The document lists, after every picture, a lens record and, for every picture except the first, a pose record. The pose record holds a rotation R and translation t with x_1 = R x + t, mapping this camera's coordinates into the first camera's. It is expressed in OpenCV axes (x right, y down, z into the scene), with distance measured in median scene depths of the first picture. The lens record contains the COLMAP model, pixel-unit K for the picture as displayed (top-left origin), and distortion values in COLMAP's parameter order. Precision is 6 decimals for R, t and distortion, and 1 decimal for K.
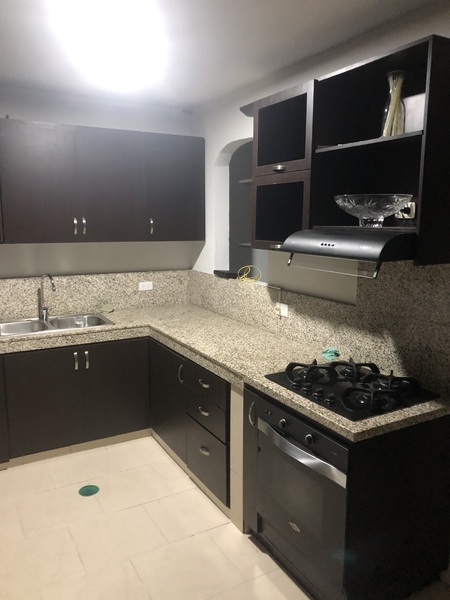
lens RADIAL K [[492.9, 0, 224.1], [0, 492.9, 305.2], [0, 0, 1]] dist [0.043478, -0.024871]
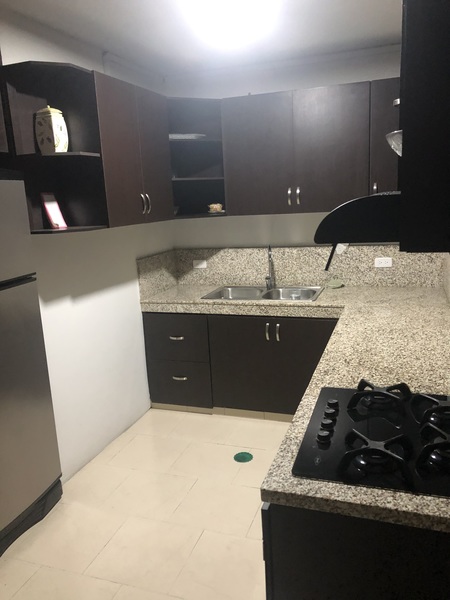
lens RADIAL K [[492.9, 0, 223.3], [0, 492.9, 299.7], [0, 0, 1]] dist [0.043478, -0.024871]
pose [[0.647166, 0.120176, -0.752817, 0.382081], [-0.079170, 0.992752, 0.090419, -0.035580], [0.758227, 0.001084, 0.651990, 0.262350]]
